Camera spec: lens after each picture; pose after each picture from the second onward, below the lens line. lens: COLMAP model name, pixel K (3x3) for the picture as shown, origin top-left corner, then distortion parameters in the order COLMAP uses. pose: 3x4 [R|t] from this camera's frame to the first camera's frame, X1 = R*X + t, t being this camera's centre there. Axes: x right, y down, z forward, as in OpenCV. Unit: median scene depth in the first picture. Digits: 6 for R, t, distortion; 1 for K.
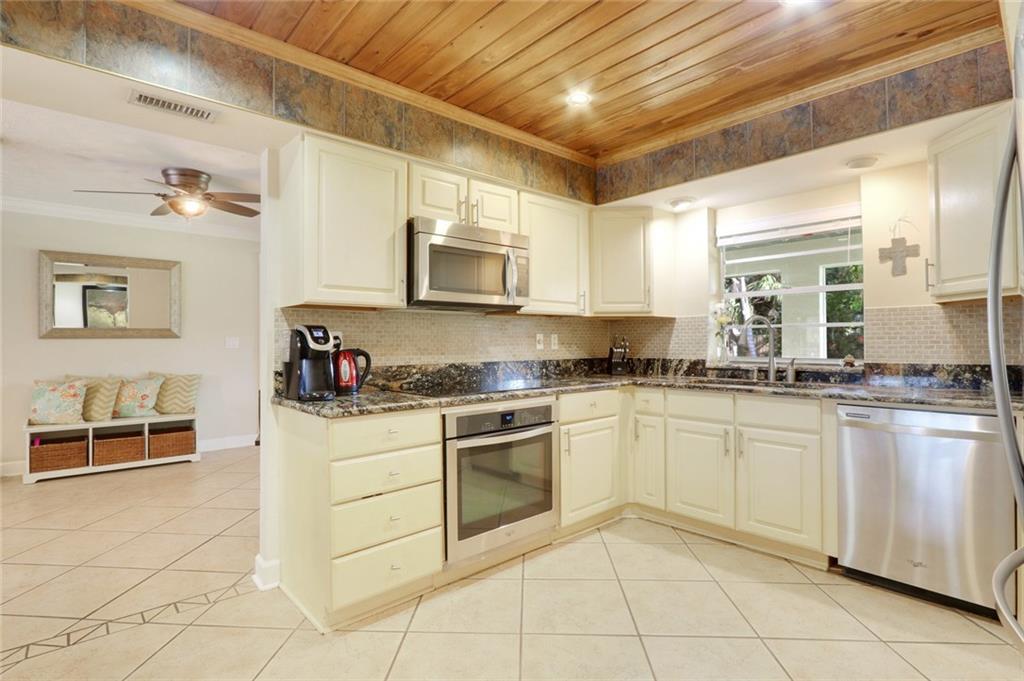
lens RADIAL K [[498.1, 0, 503.0], [0, 498.1, 344.3], [0, 0, 1]] dist [-0.007491, -0.000675]
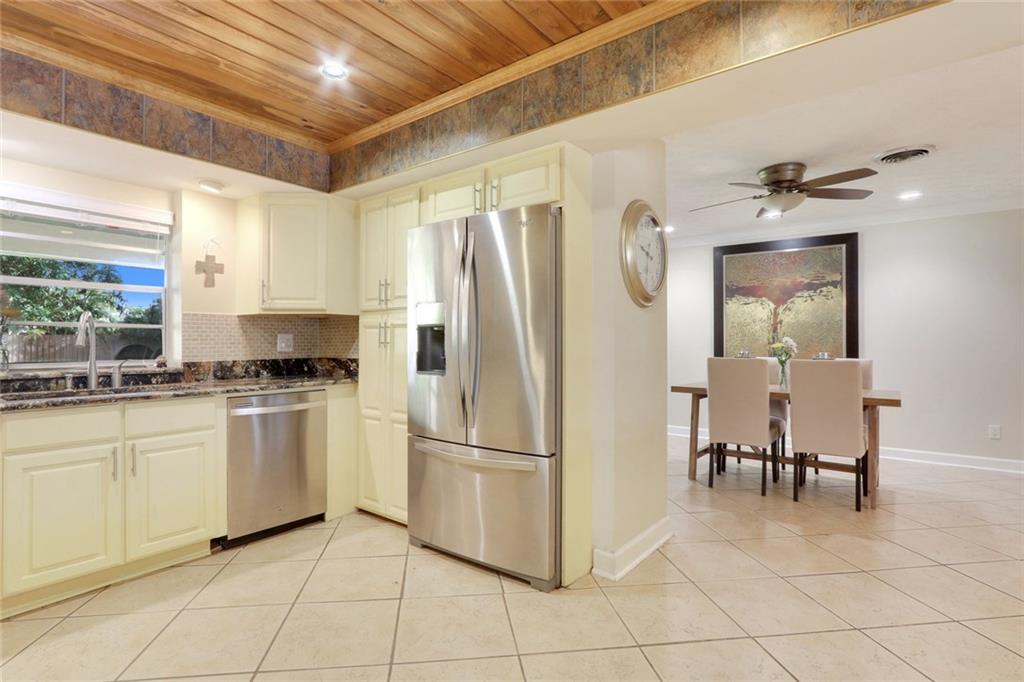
lens RADIAL K [[506.9, 0, 489.2], [0, 506.9, 346.0], [0, 0, 1]] dist [-0.001938, -0.000572]
pose [[-0.159133, -0.002364, 0.987254, -0.499961], [0.005360, 0.999980, 0.003259, 0.001415], [-0.987243, 0.005810, -0.159117, 0.534082]]
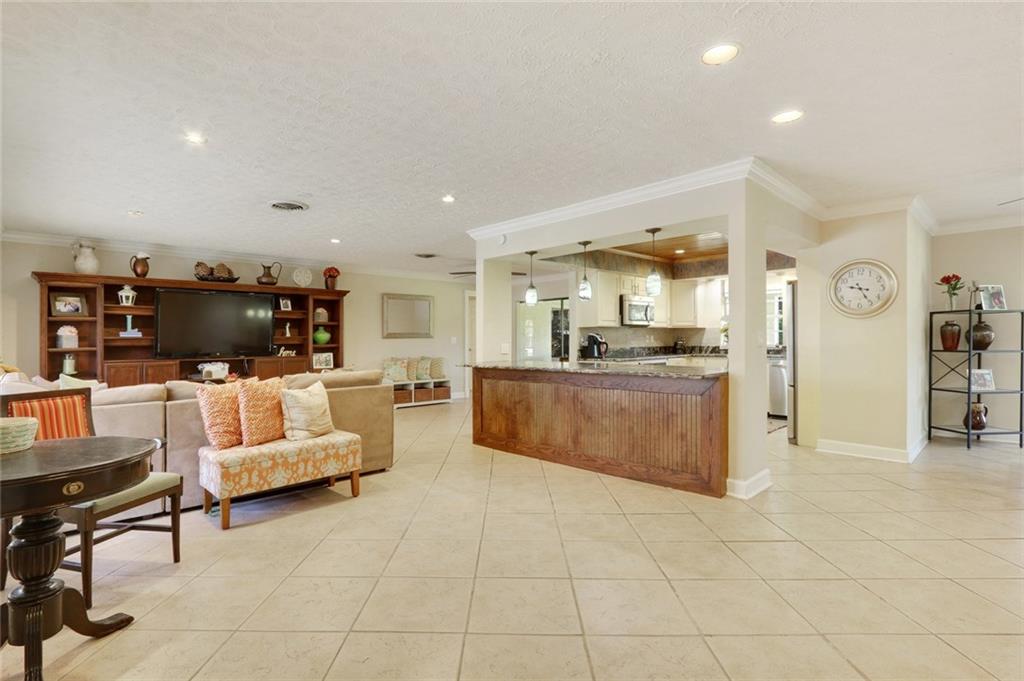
lens RADIAL K [[494.7, 0, 504.3], [0, 494.7, 335.8], [0, 0, 1]] dist [-0.018637, -0.001318]
pose [[0.999107, -0.005539, 0.041889, -0.890440], [0.006025, 0.999916, -0.011487, 0.004689], [-0.041822, 0.011729, 0.999056, -1.613688]]
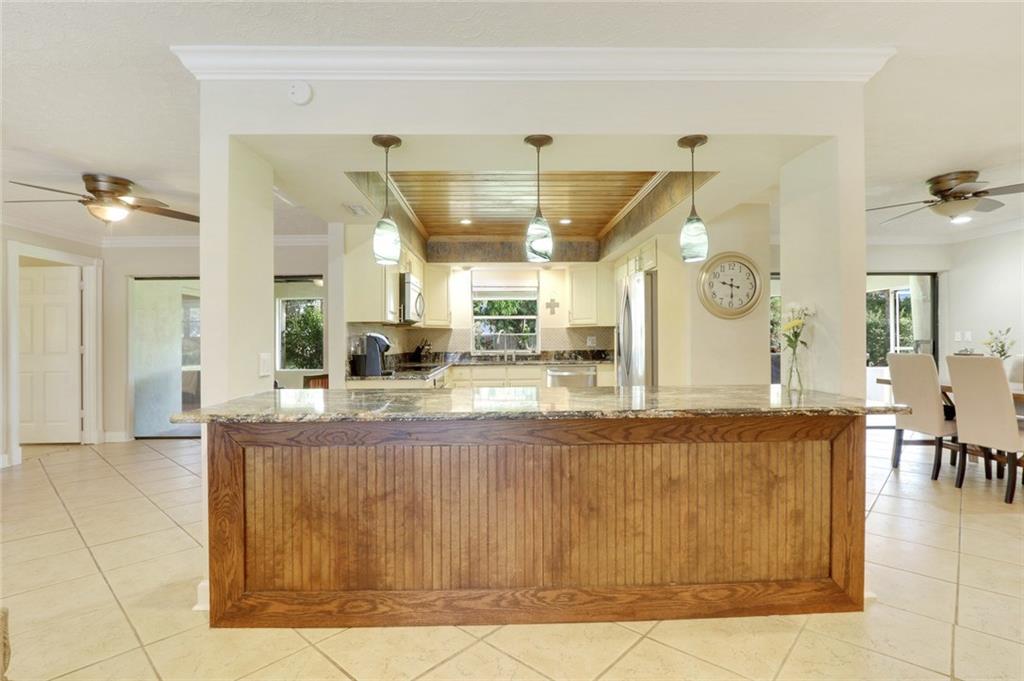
lens RADIAL K [[498.1, 0, 503.0], [0, 498.1, 344.3], [0, 0, 1]] dist [-0.007491, -0.000675]
pose [[0.646022, -0.006615, 0.763290, -1.217046], [0.008407, 0.999963, 0.001550, 0.001635], [-0.763272, 0.005416, 0.646054, -0.388022]]
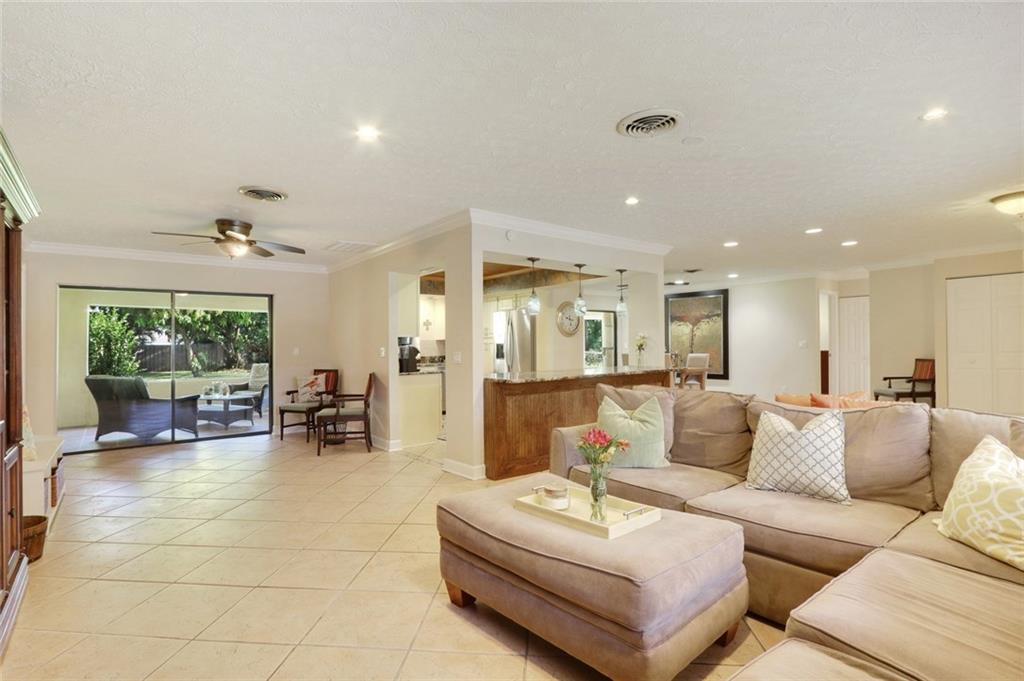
lens RADIAL K [[498.1, 0, 503.0], [0, 498.1, 344.3], [0, 0, 1]] dist [-0.007491, -0.000675]
pose [[0.049577, 0.007042, 0.998745, -2.568340], [0.017778, 0.999810, -0.007932, -0.008074], [-0.998612, 0.018149, 0.049443, 0.318162]]
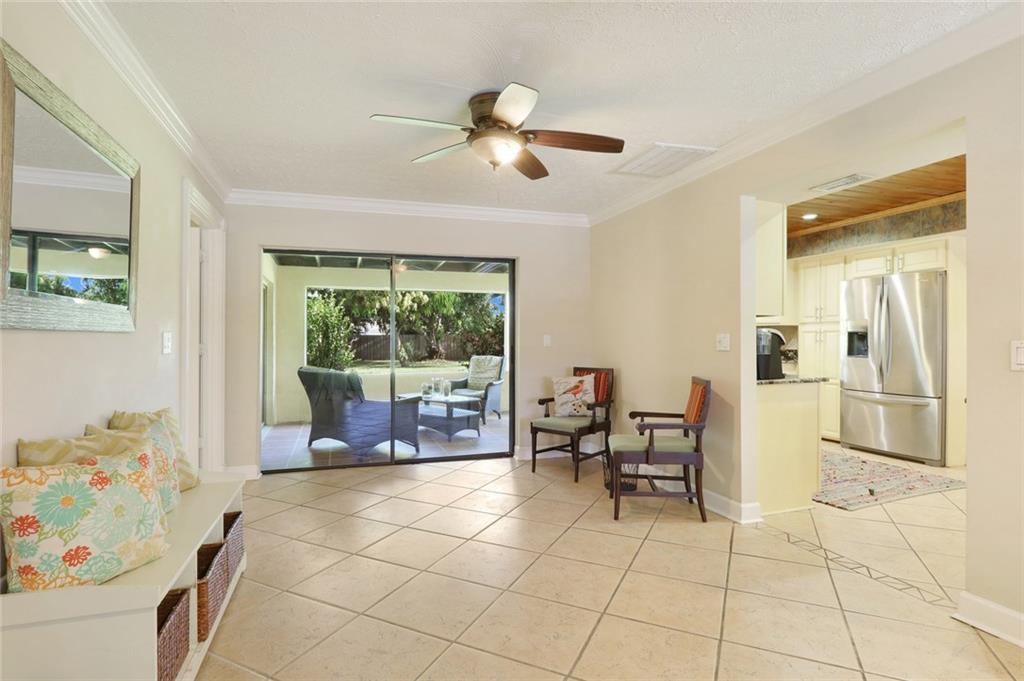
lens RADIAL K [[509.3, 0, 511.8], [0, 509.3, 345.6], [0, 0, 1]] dist [-0.001485, -0.000235]
pose [[0.375318, -0.006553, 0.926873, -1.755111], [0.006380, 0.999970, 0.004486, -0.000678], [-0.926874, 0.004230, 0.375349, 0.970986]]
